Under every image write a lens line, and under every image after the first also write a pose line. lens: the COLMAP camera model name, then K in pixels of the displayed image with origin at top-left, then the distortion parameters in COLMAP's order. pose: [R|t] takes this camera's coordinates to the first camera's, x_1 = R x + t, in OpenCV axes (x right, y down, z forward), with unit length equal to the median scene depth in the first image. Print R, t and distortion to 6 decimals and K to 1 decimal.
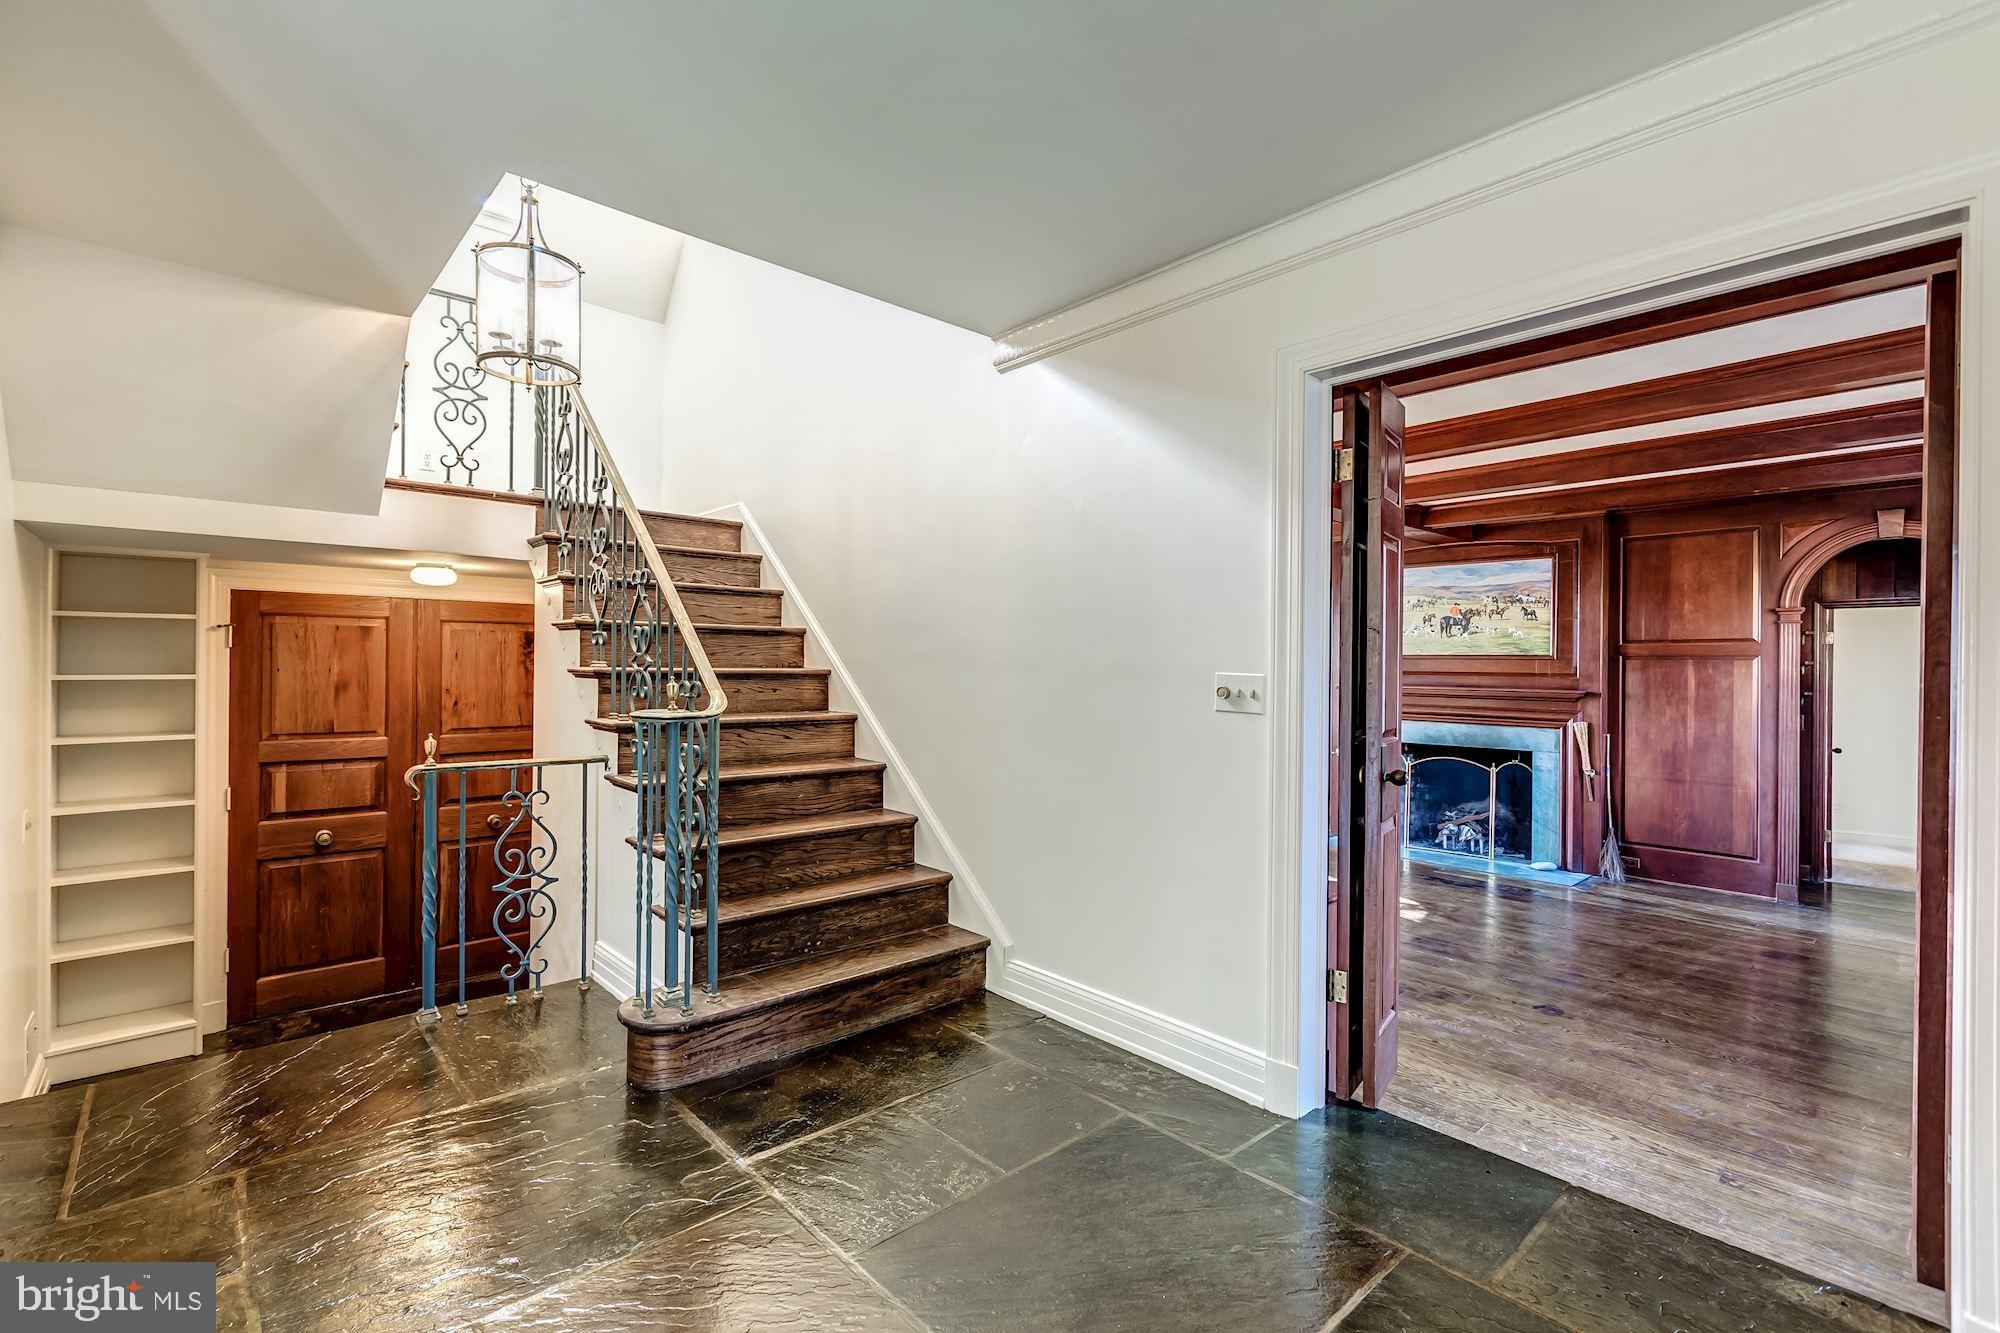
lens RADIAL K [[888.8, 0, 999.4], [0, 888.8, 663.3], [0, 0, 1]] dist [0.012892, 0.000269]
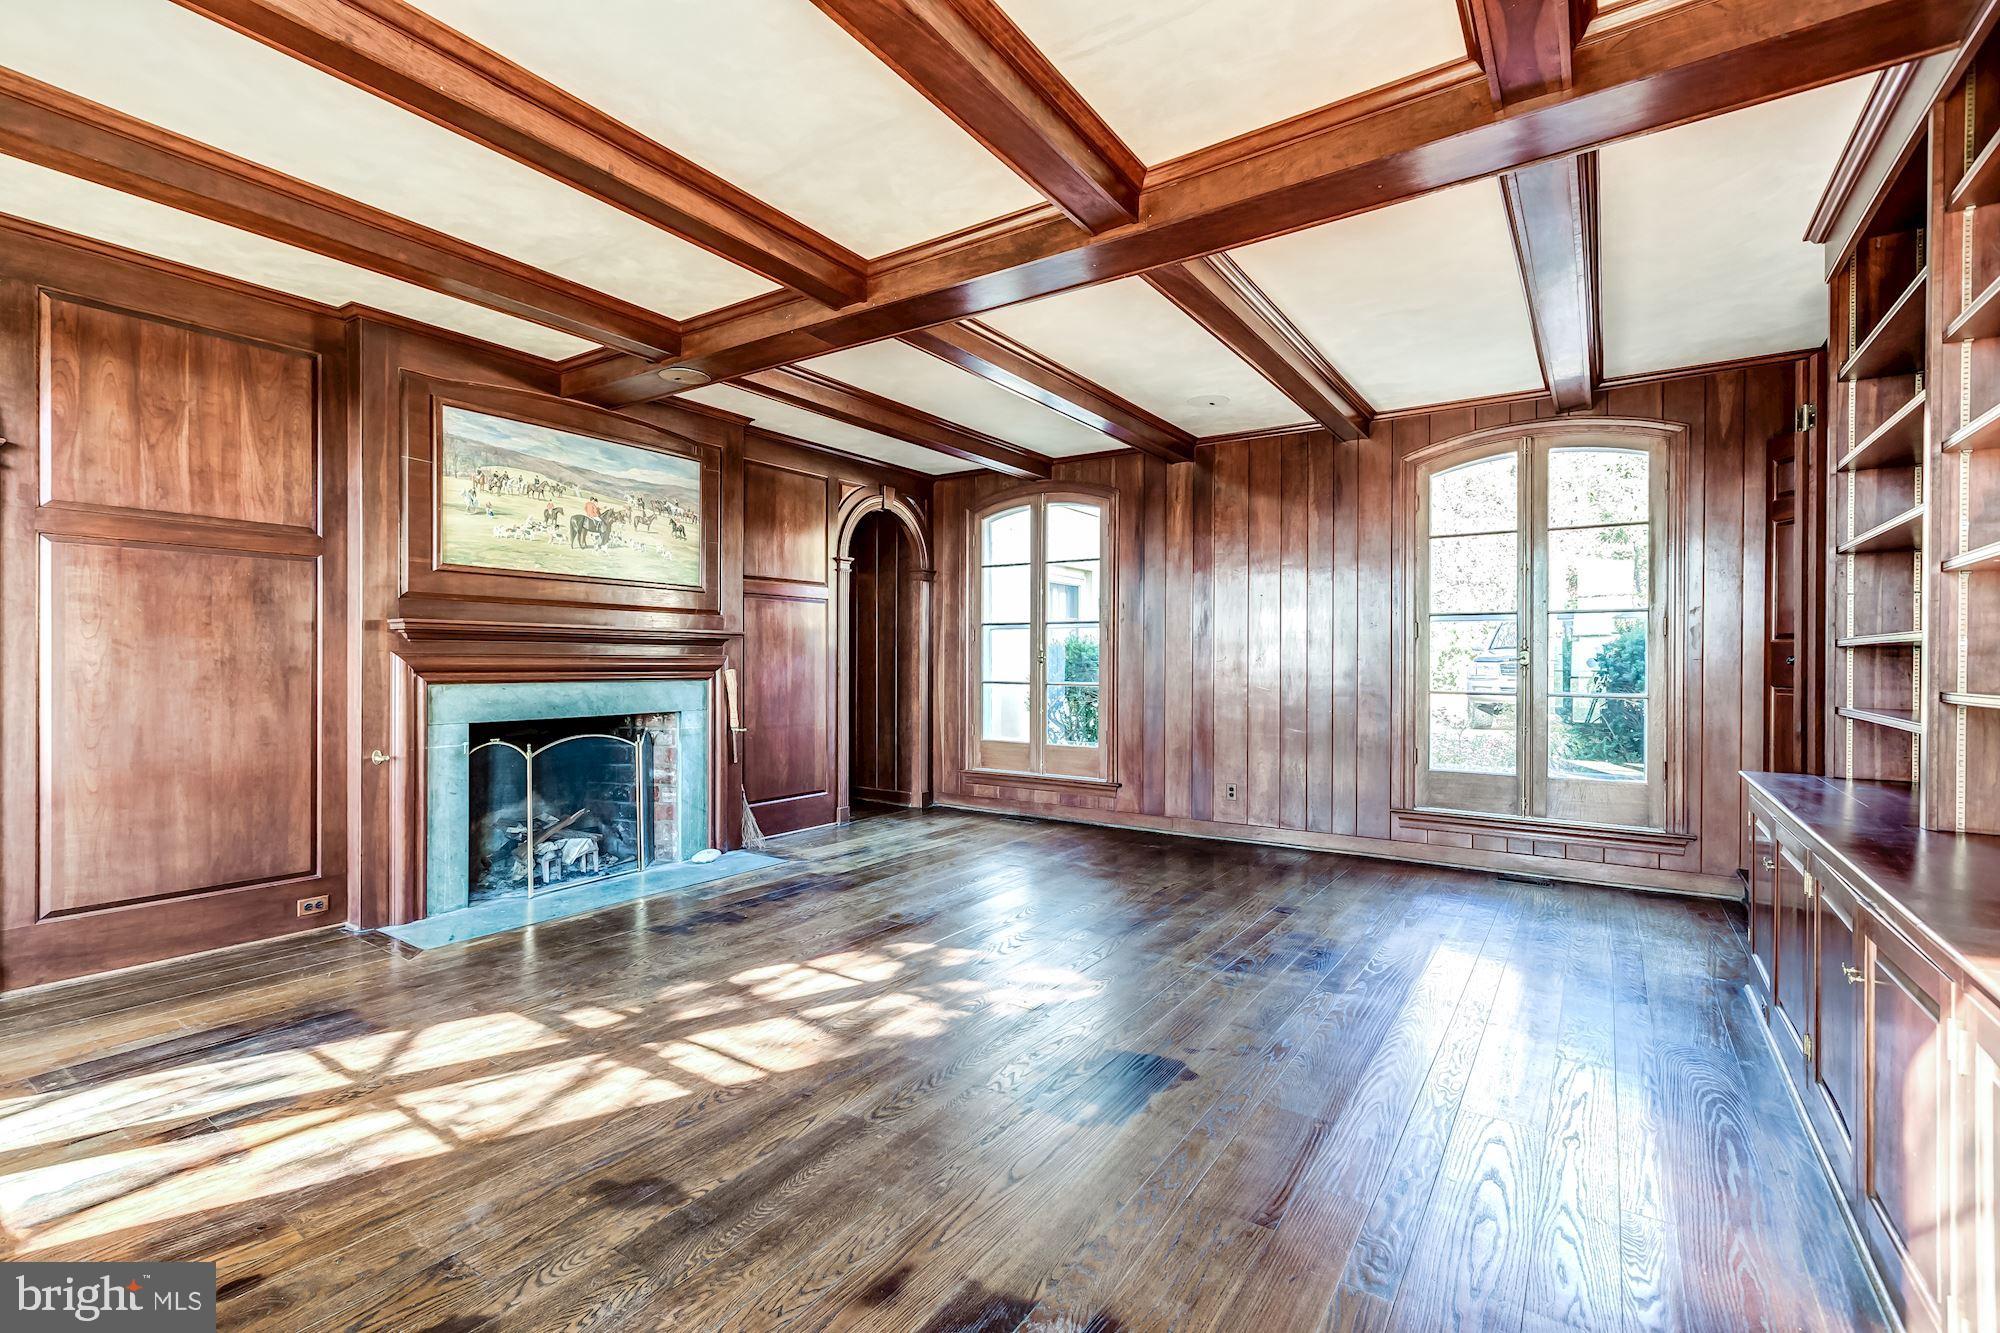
lens RADIAL K [[888.8, 0, 990.8], [0, 888.8, 663.1], [0, 0, 1]] dist [0.012892, 0.000269]
pose [[-0.226499, -0.012920, 0.973926, -0.198915], [-0.007141, 0.999907, 0.011604, 0.046536], [-0.973985, -0.004327, -0.226571, 0.914474]]
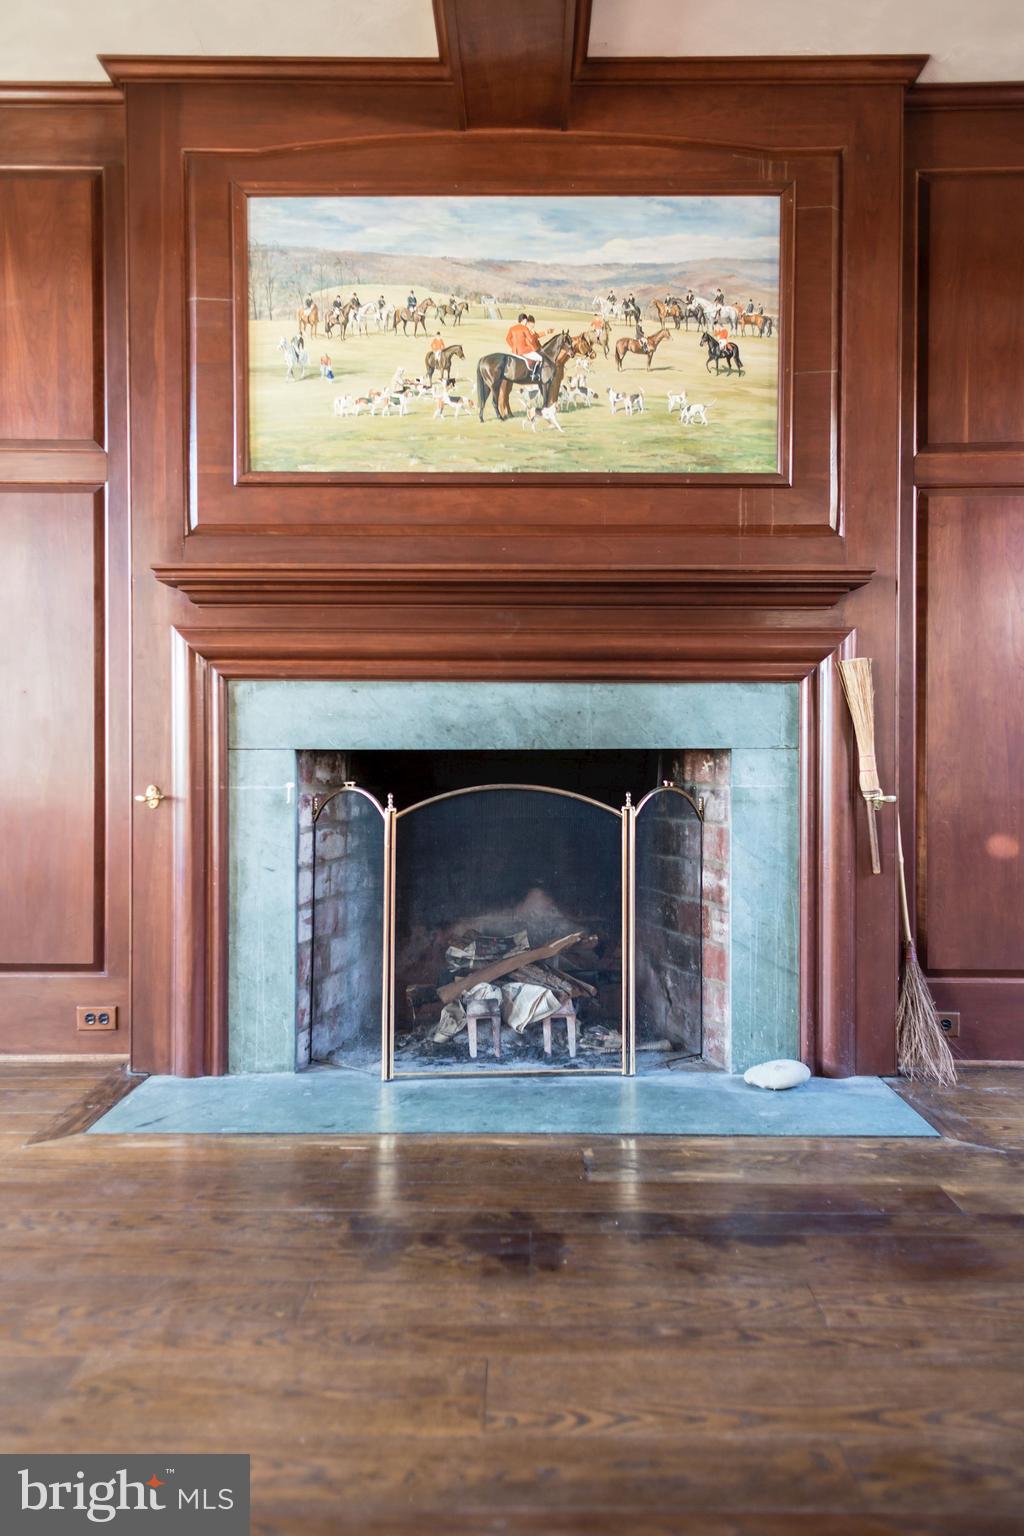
lens RADIAL K [[1209.3, 0, 506.7], [0, 1209.3, 755.0], [0, 0, 1]] dist [0.025261, 0.001286]
pose [[0.676541, -0.020038, 0.736133, 0.186895], [0.004930, 0.999731, 0.022683, 0.089291], [-0.736389, -0.011717, 0.676457, 0.742163]]
